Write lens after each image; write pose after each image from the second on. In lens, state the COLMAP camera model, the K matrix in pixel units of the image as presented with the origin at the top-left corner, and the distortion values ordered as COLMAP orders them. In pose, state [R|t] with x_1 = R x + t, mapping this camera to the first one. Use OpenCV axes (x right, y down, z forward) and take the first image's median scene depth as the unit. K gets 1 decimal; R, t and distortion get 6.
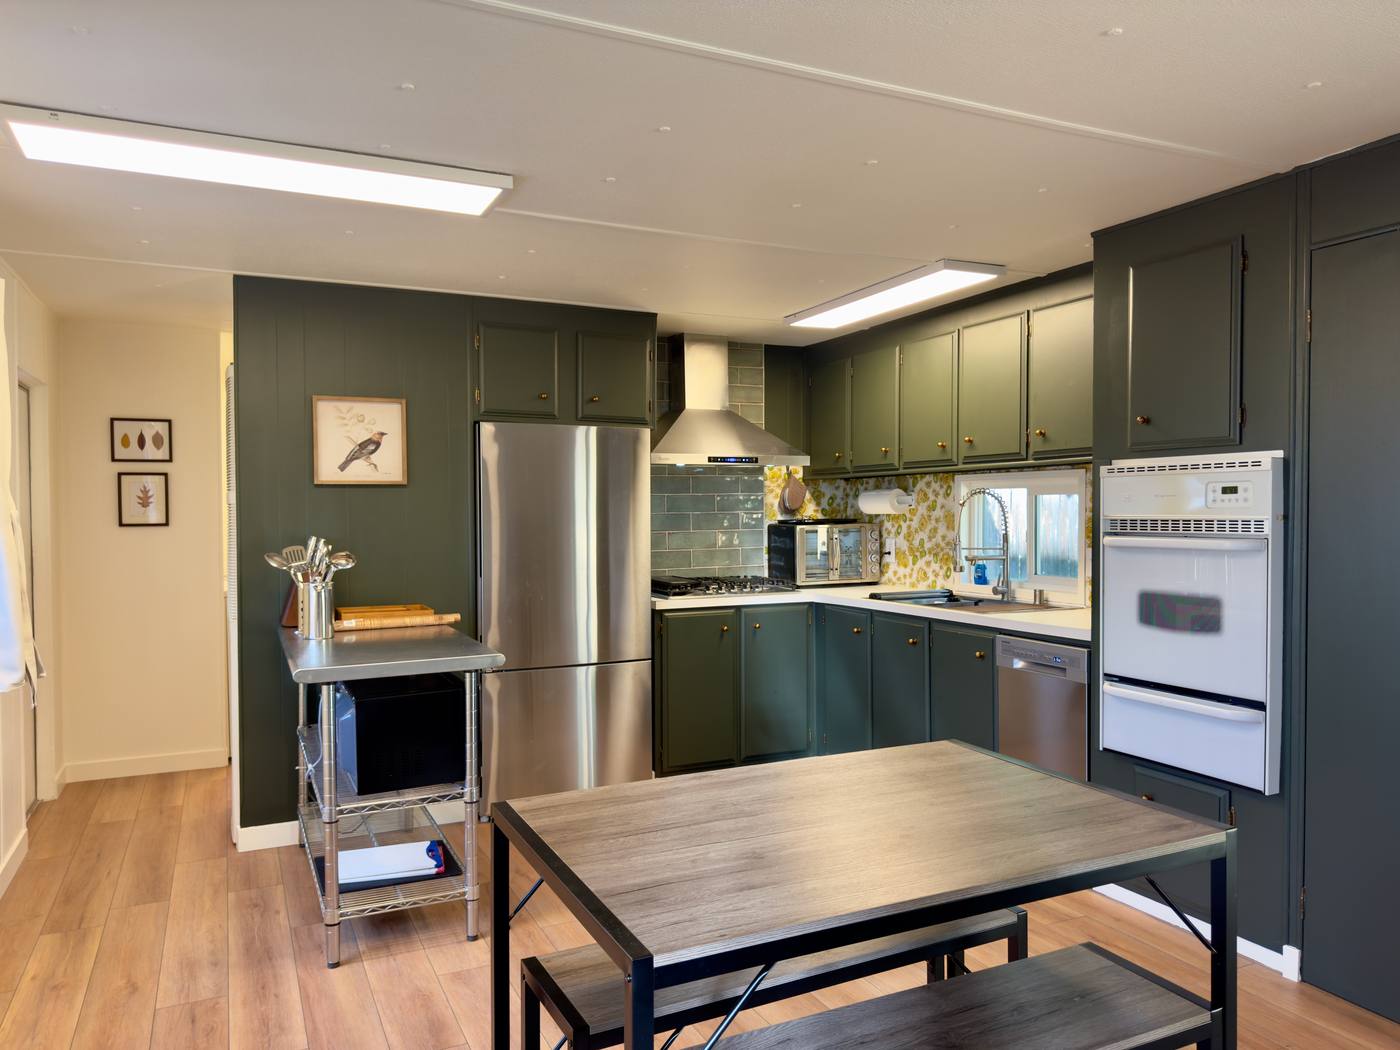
lens RADIAL K [[979.5, 0, 699.7], [0, 979.5, 525.5], [0, 0, 1]] dist [-0.002858, -0.004821]
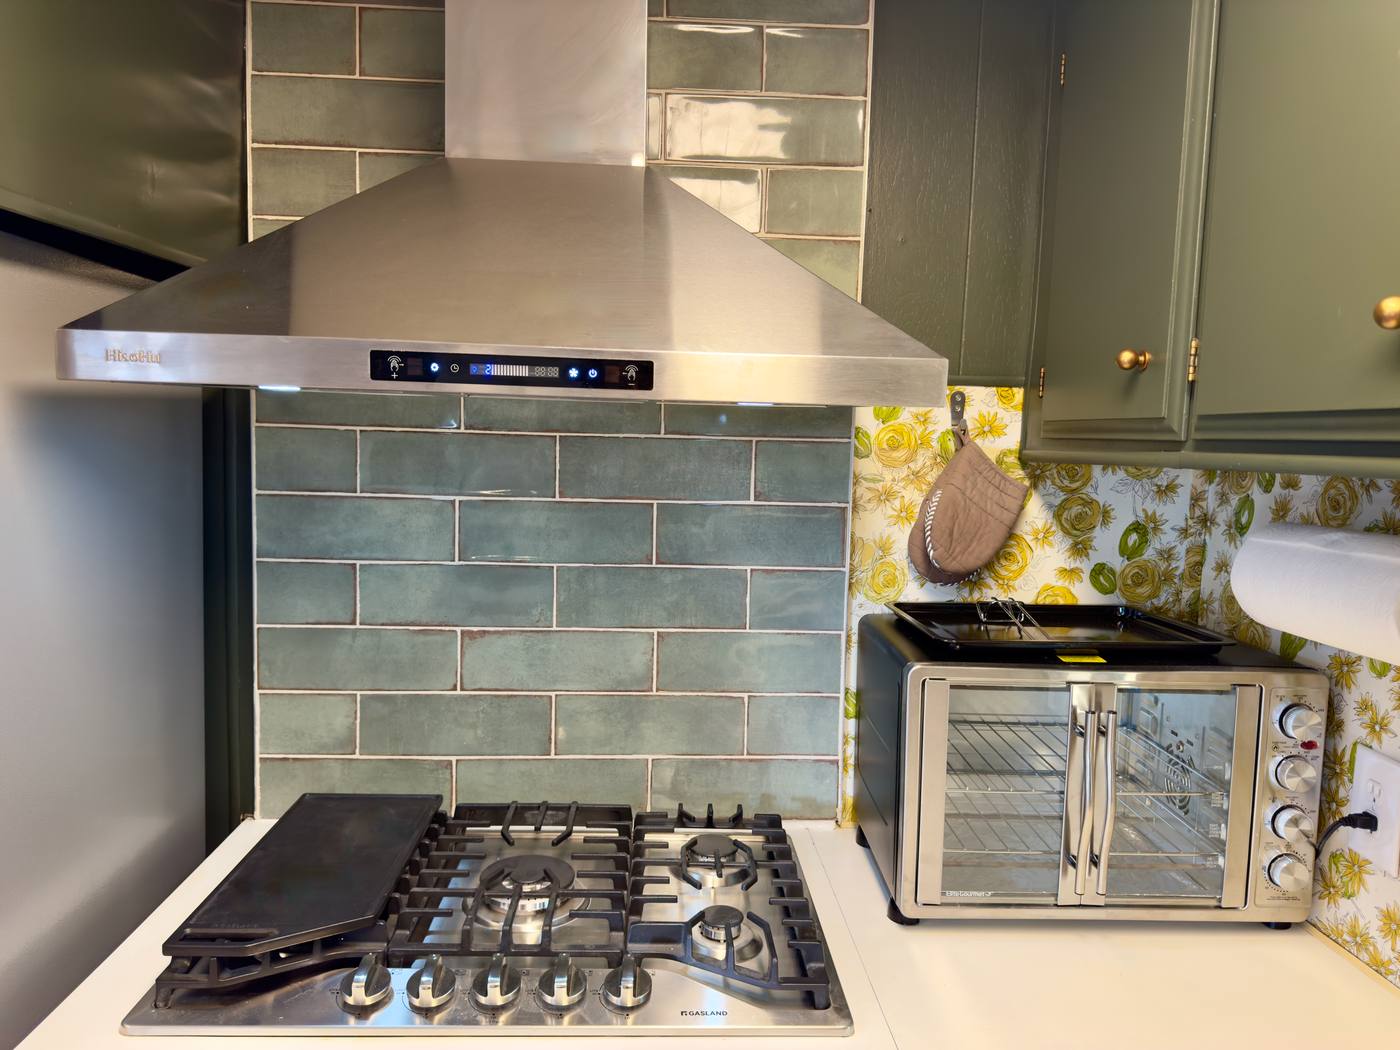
lens RADIAL K [[979.5, 0, 696.5], [0, 979.5, 521.7], [0, 0, 1]] dist [-0.002858, -0.004821]
pose [[0.914624, 0.071015, -0.398019, 0.134393], [-0.045035, 0.996222, 0.074259, -0.045741], [0.401788, -0.049995, 0.914367, 0.723868]]
